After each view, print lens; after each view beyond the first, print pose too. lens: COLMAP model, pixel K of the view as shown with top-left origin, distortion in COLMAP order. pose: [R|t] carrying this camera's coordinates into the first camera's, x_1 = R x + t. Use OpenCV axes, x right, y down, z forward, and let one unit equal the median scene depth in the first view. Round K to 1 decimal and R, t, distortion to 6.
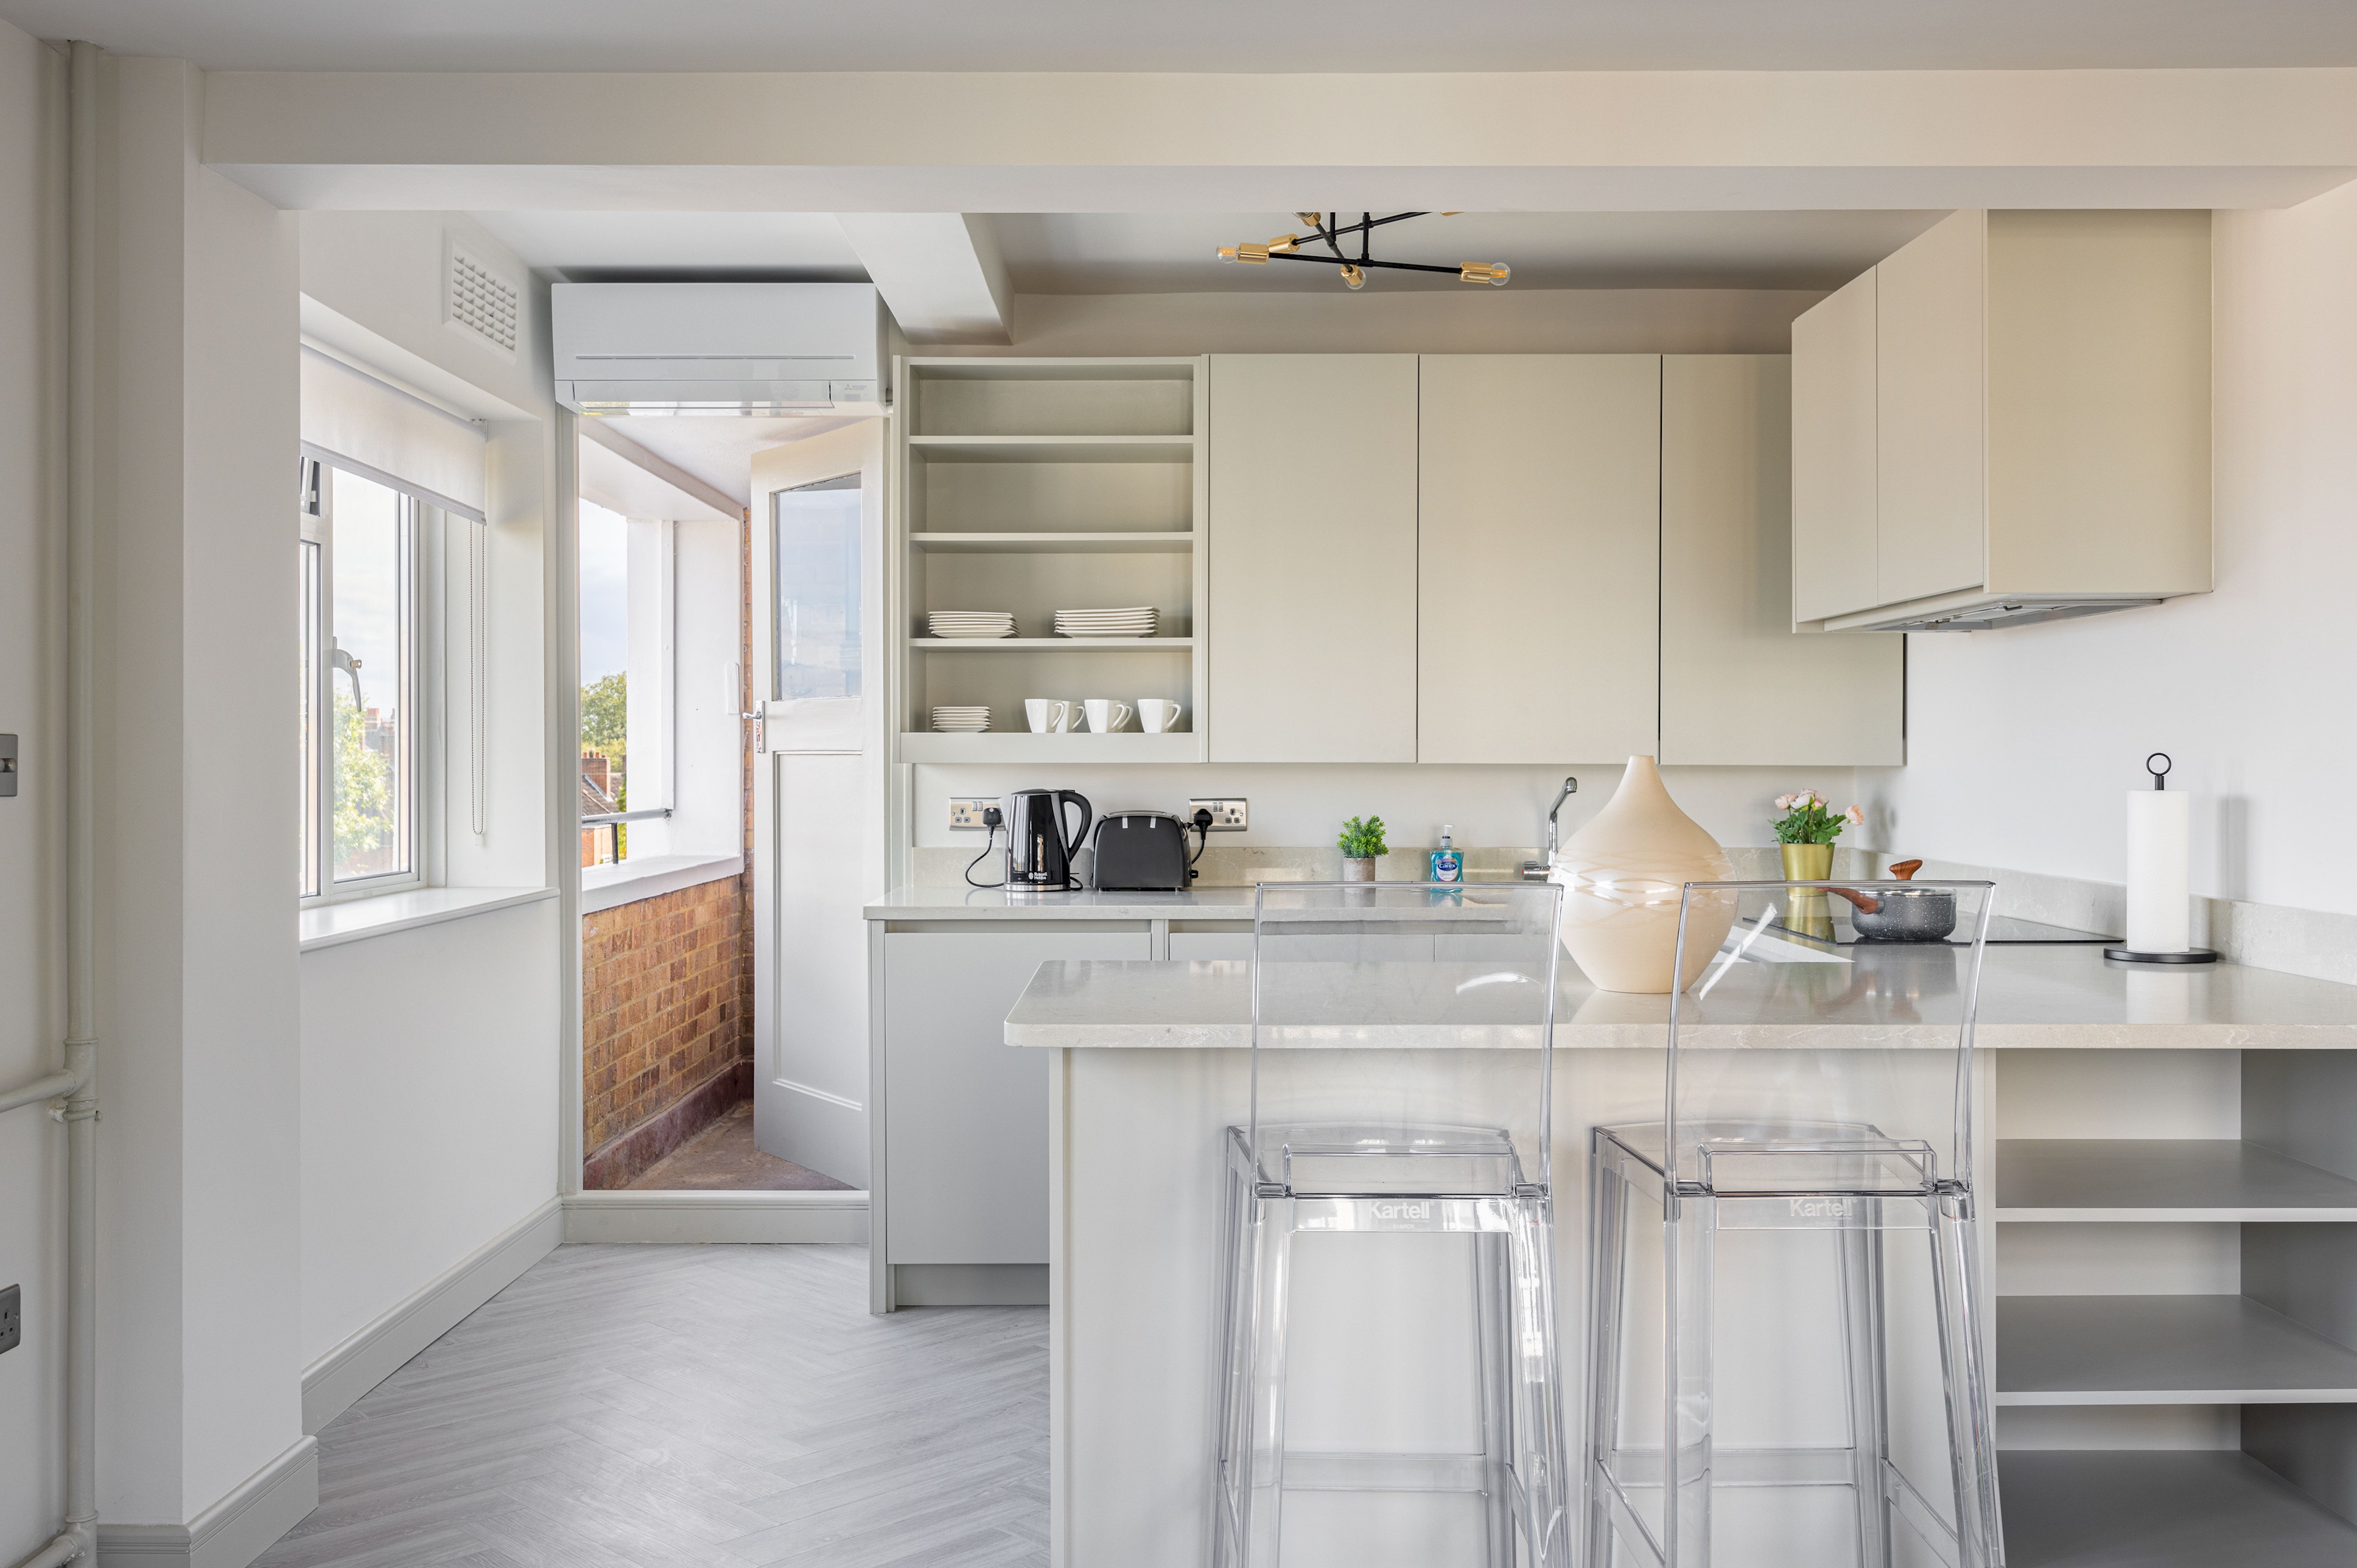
lens RADIAL K [[2098.2, 0, 1178.5], [0, 2098.2, 784.0], [0, 0, 1]] dist [-0.004997, 0.003382]
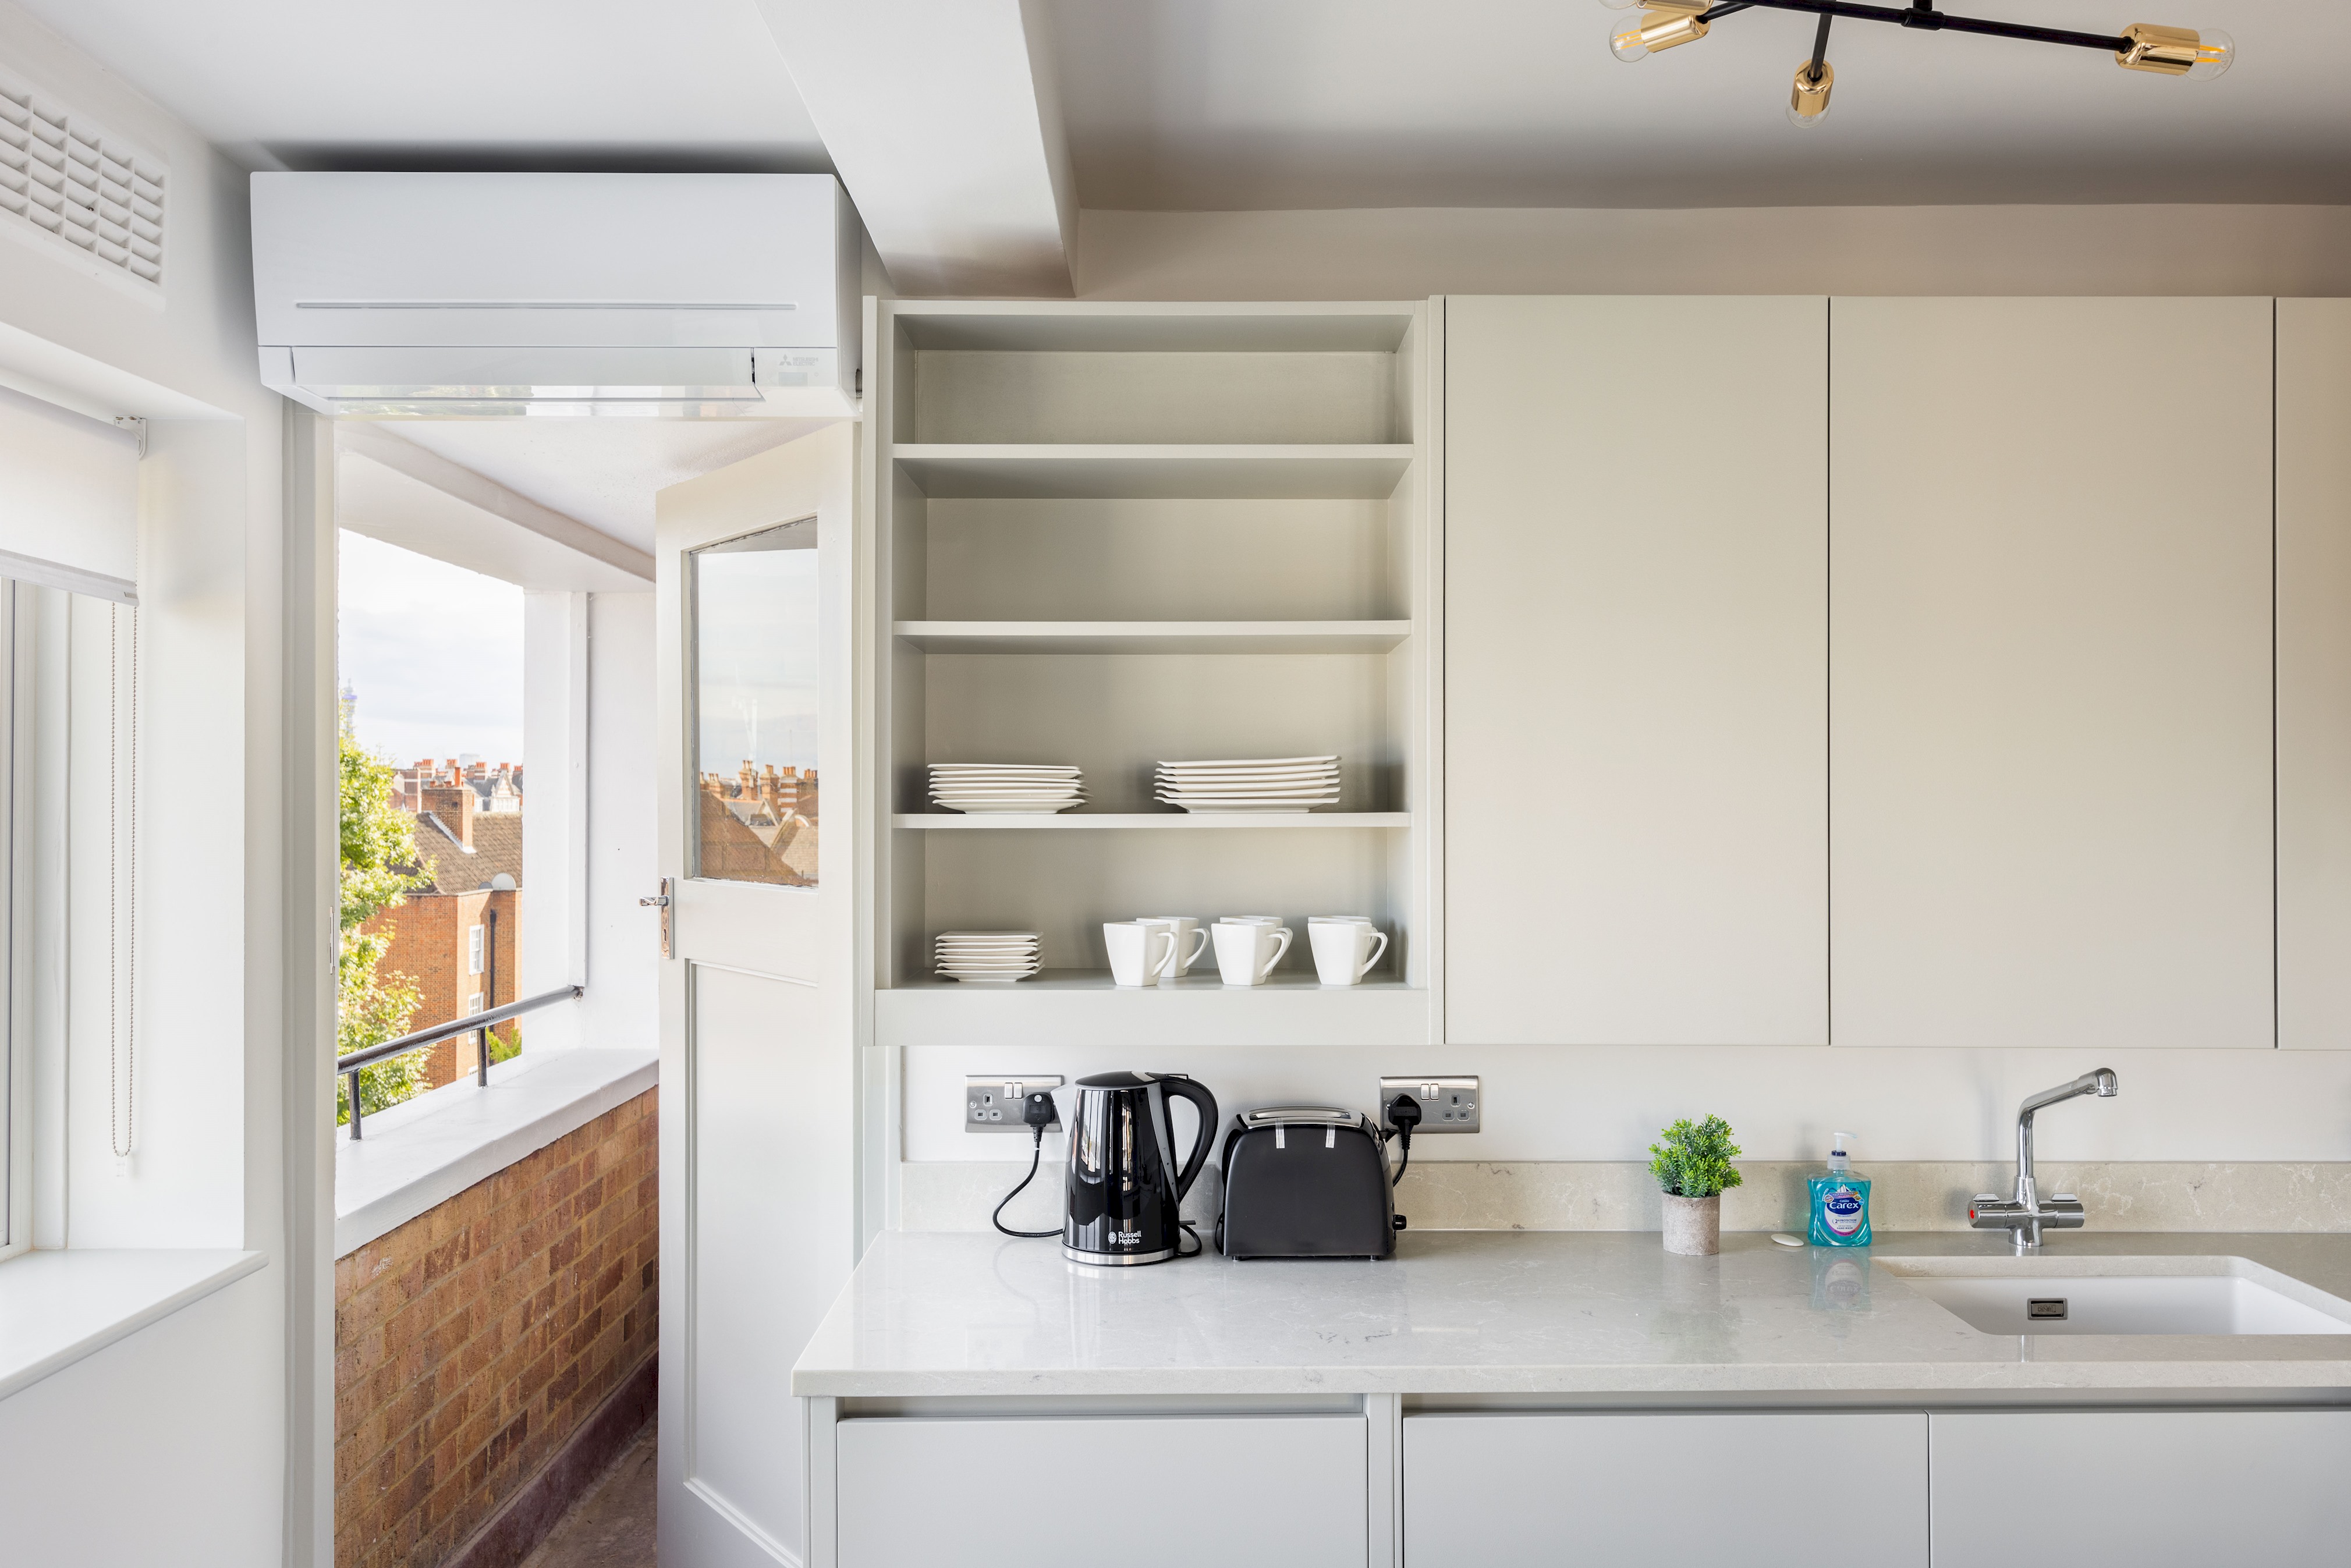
lens RADIAL K [[1883.7, 0, 1175.5], [0, 1883.7, 784.0], [0, 0, 1]] dist [-0.002699, 0.000818]
pose [[0.999988, -0.000014, 0.004954, -0.055441], [0.000115, 0.999793, -0.020358, -0.065276], [-0.004953, 0.020358, 0.999780, 0.494097]]
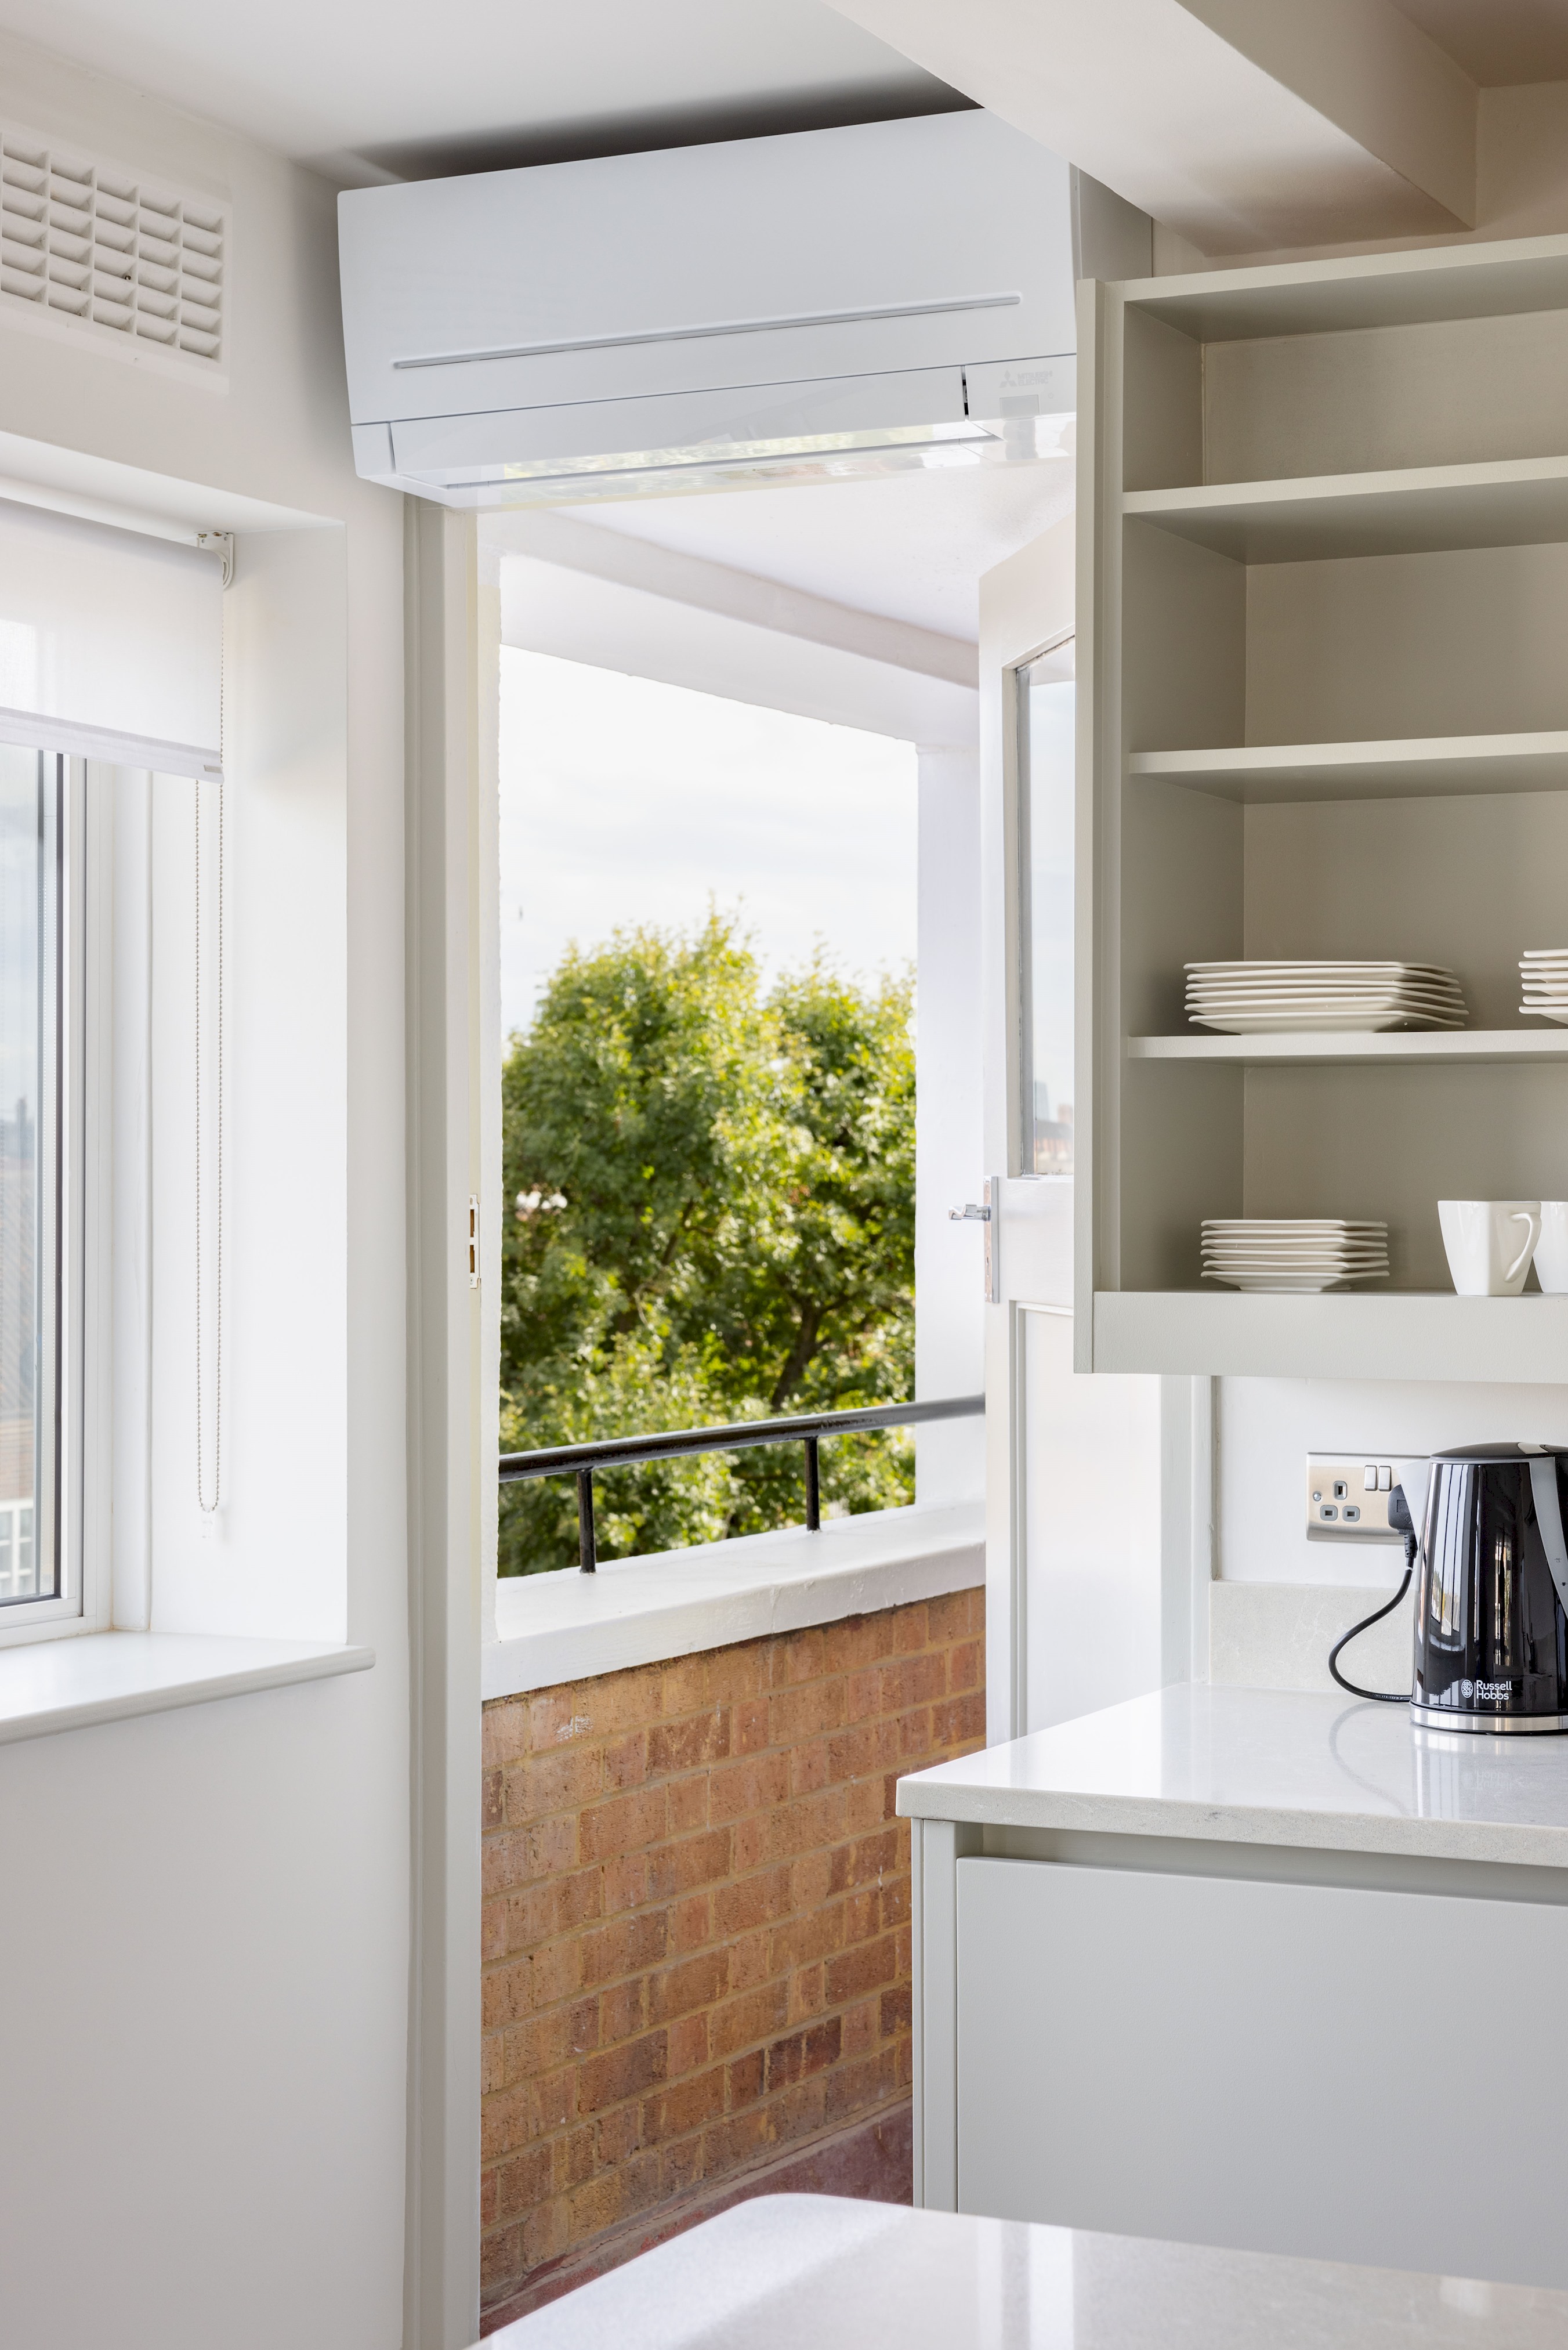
lens RADIAL K [[3907.4, 0, 784.0], [0, 3907.4, 1175.0], [0, 0, 1]] dist [0.025804, 0.048034]
pose [[0.897044, -0.000602, -0.441941, 0.119488], [-0.005579, 0.999904, -0.012686, -0.034808], [0.441906, 0.013845, 0.896954, 0.341399]]
